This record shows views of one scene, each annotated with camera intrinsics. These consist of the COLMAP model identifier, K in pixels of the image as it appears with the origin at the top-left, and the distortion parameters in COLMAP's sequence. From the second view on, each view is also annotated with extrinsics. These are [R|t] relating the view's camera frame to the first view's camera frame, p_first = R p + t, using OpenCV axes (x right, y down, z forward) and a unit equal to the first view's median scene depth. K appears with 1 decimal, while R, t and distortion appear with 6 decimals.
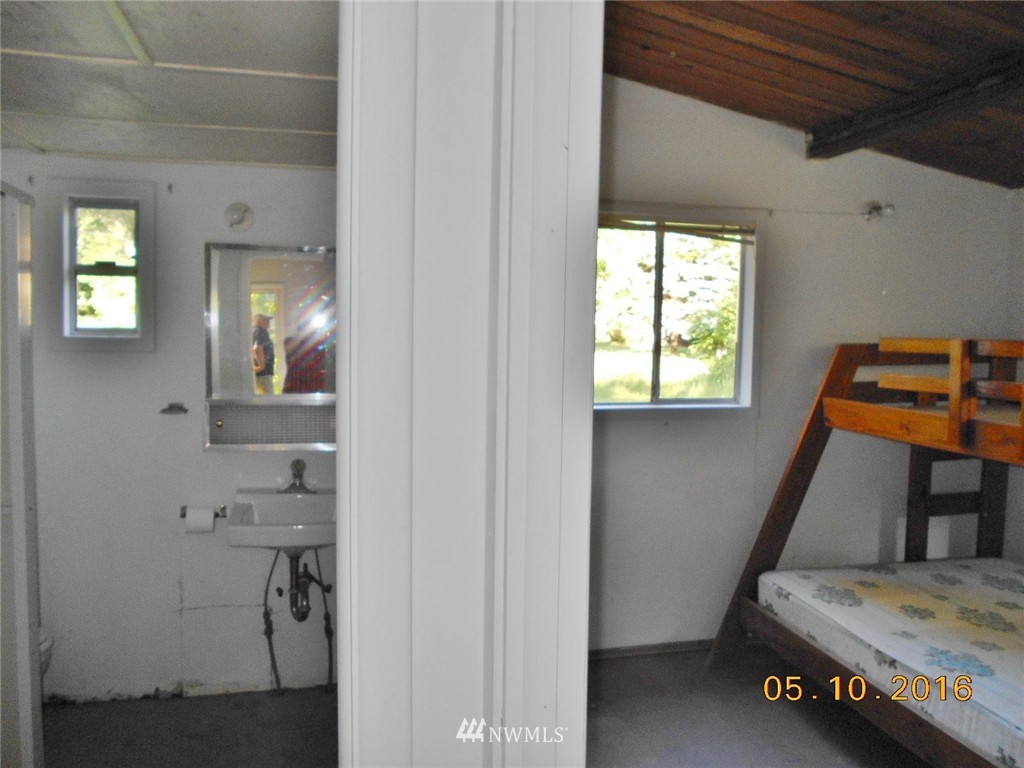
lens RADIAL K [[791.4, 0, 482.4], [0, 791.4, 378.7], [0, 0, 1]] dist [0.009183, -0.039512]
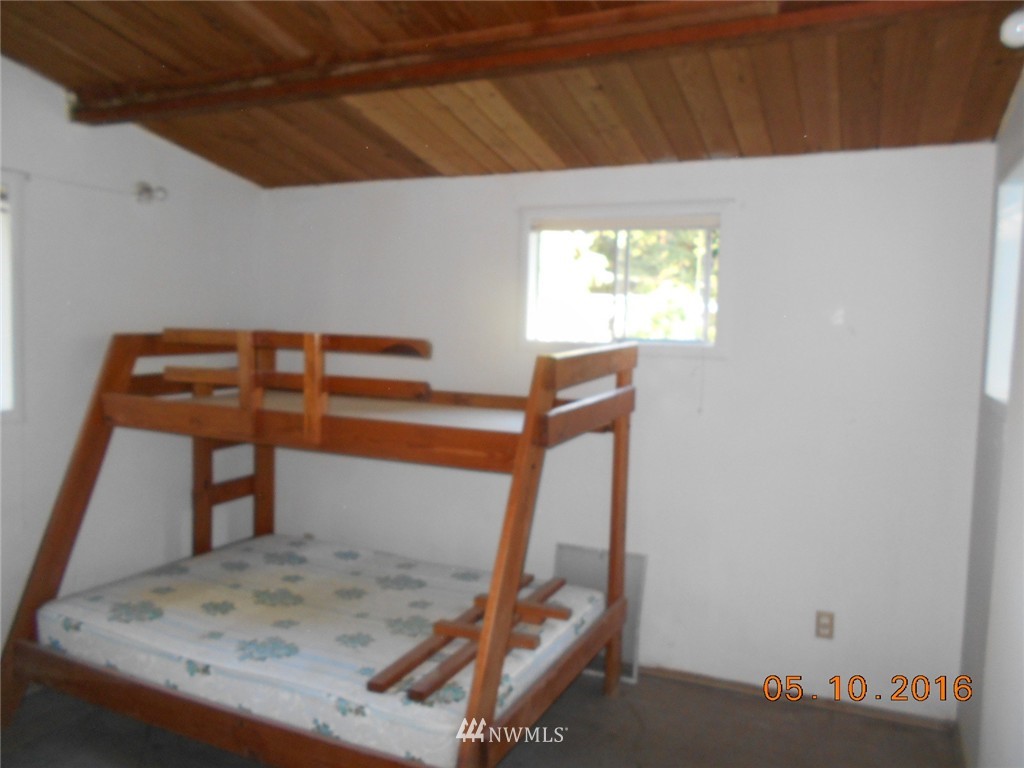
lens RADIAL K [[791.4, 0, 482.4], [0, 791.4, 378.7], [0, 0, 1]] dist [0.009183, -0.039512]
pose [[0.611614, -0.035824, 0.790345, -0.013245], [0.027268, 0.999335, 0.024195, -0.002571], [-0.790686, 0.006753, 0.612184, 0.125033]]
